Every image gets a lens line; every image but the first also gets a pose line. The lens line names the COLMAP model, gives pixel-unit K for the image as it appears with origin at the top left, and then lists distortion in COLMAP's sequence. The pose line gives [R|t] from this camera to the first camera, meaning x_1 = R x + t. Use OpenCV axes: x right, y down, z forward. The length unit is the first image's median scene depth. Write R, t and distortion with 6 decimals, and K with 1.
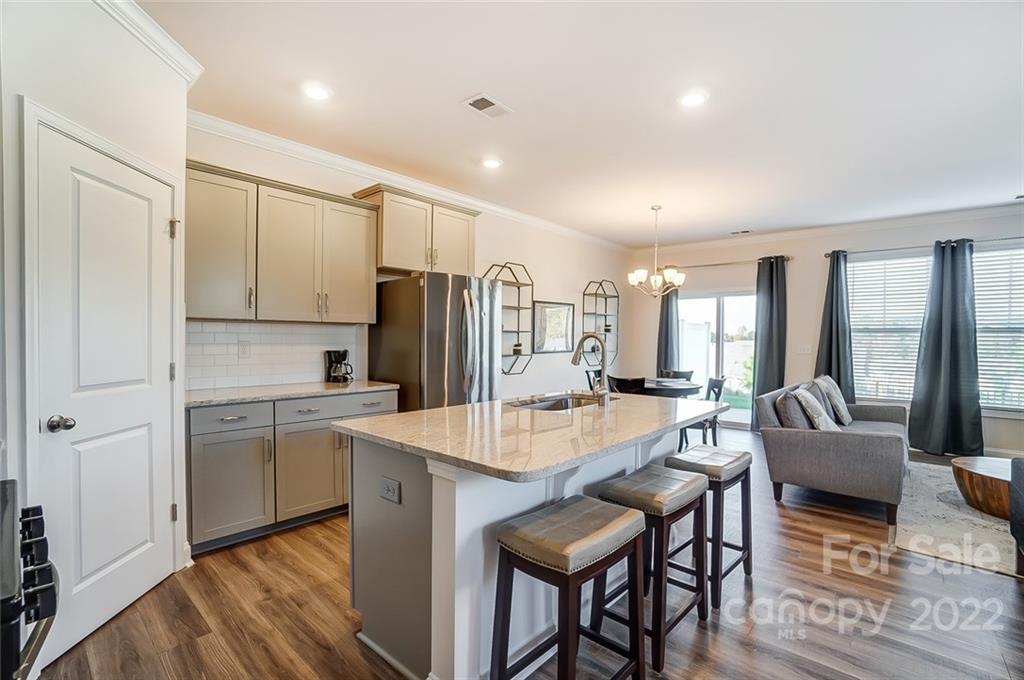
lens RADIAL K [[469.5, 0, 517.2], [0, 469.5, 349.9], [0, 0, 1]] dist [-0.015827, 0.000708]
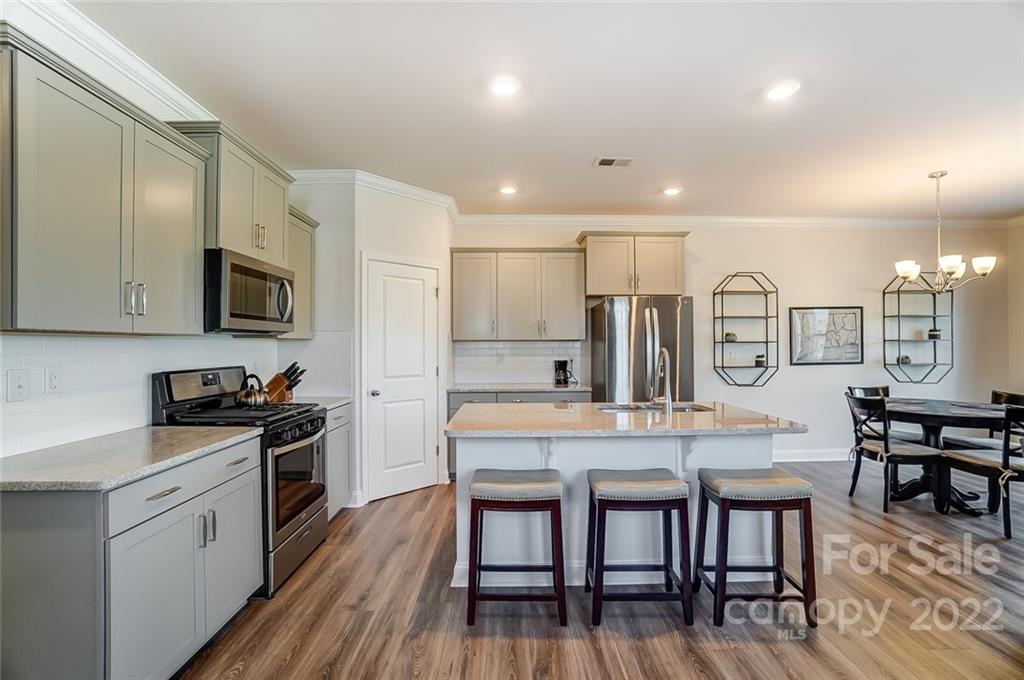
lens RADIAL K [[458.7, 0, 507.7], [0, 458.7, 342.3], [0, 0, 1]] dist [-0.059730, 0.020759]
pose [[0.657515, -0.017342, -0.753242, 0.353010], [-0.008060, 0.999516, -0.030048, -0.006543], [0.753398, 0.025828, 0.657057, 0.014725]]
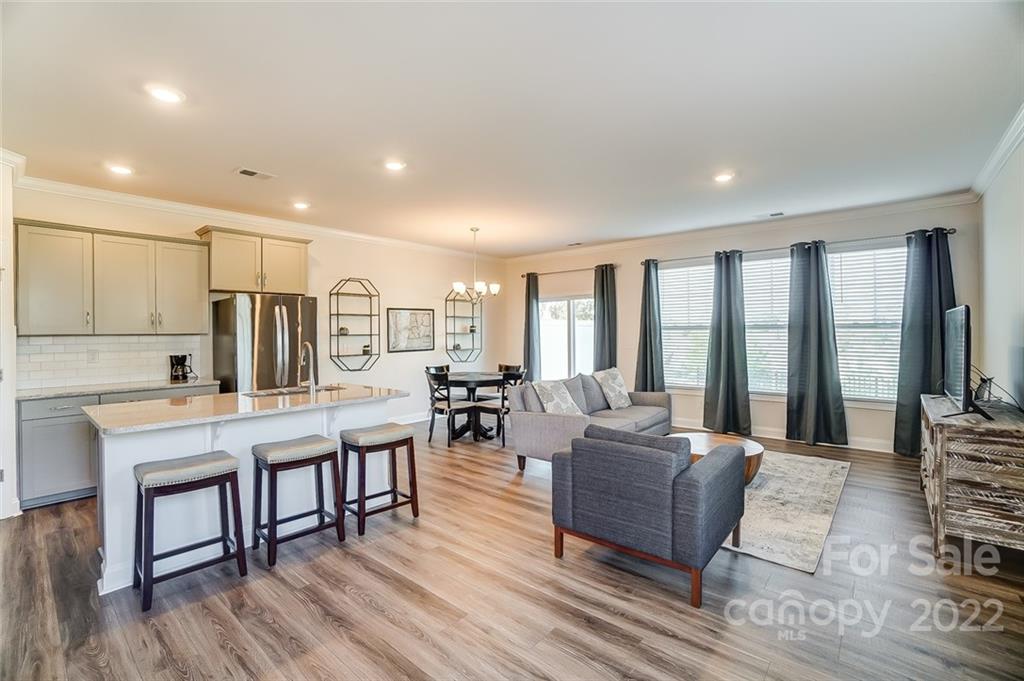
lens RADIAL K [[463.3, 0, 511.8], [0, 463.3, 335.5], [0, 0, 1]] dist [-0.023302, 0.000296]
pose [[0.999834, -0.017906, -0.003392, 0.372398], [0.017842, 0.999678, -0.018065, -0.009435], [0.003714, 0.018002, 0.999831, -0.167535]]
